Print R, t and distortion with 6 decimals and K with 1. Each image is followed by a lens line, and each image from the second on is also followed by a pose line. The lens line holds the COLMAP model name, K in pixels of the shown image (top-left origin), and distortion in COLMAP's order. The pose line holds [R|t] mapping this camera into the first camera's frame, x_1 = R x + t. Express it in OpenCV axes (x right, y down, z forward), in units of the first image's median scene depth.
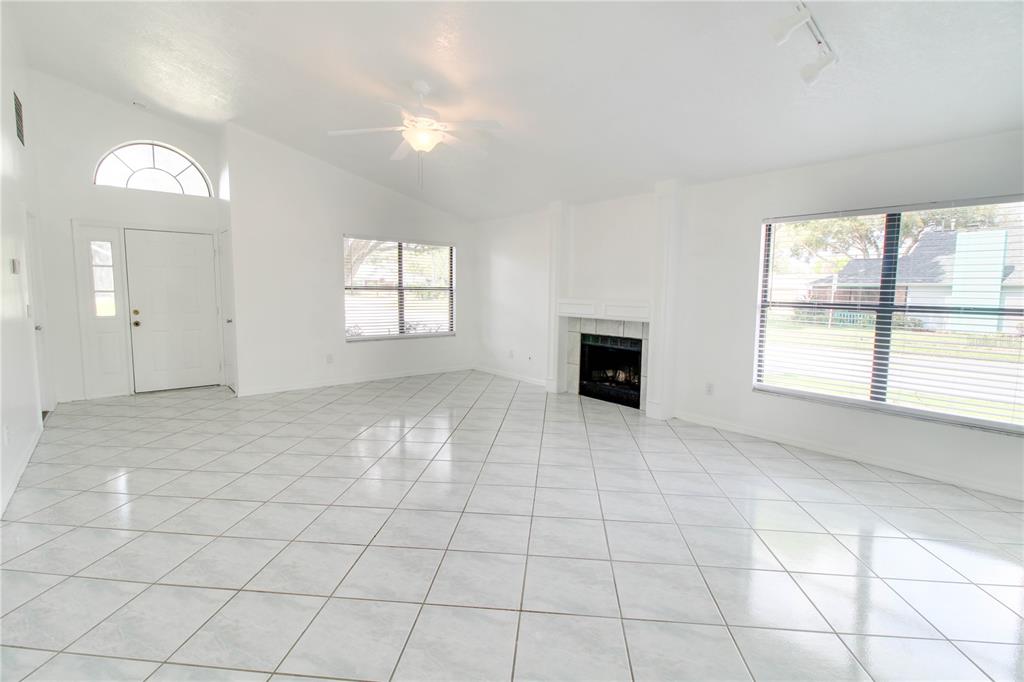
lens RADIAL K [[473.2, 0, 512.0], [0, 473.2, 336.1], [0, 0, 1]] dist [-0.000021, -0.000544]
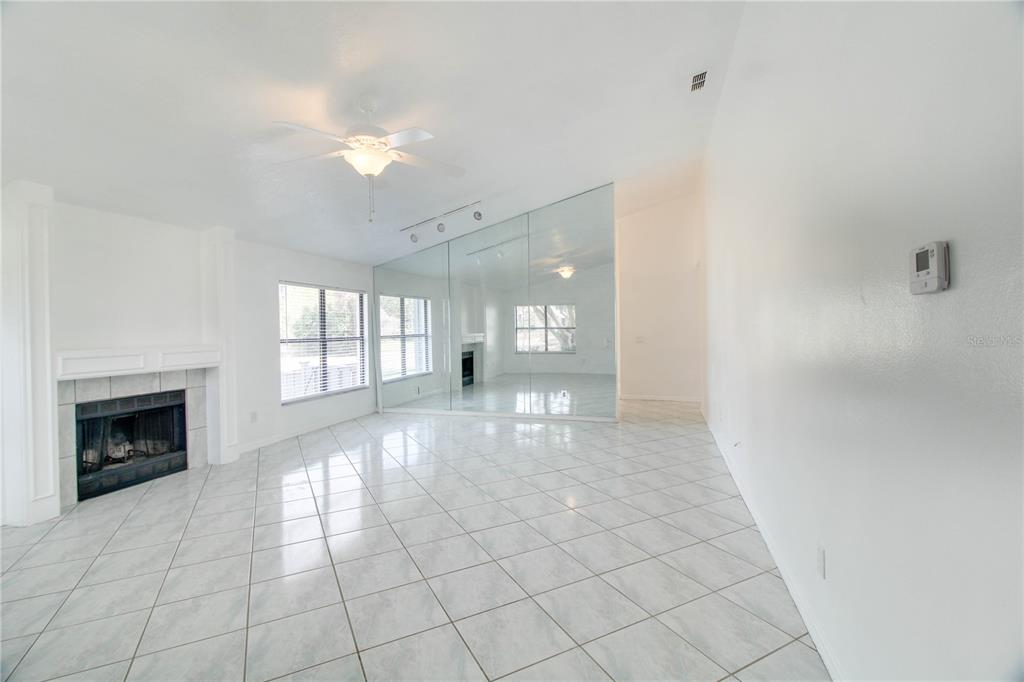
lens RADIAL K [[473.2, 0, 512.0], [0, 473.2, 336.1], [0, 0, 1]] dist [-0.000021, -0.000544]
pose [[-0.548759, -0.018472, 0.835776, -0.784286], [0.086431, 0.993144, 0.078700, -0.106763], [-0.831500, 0.115424, -0.543401, 0.950116]]
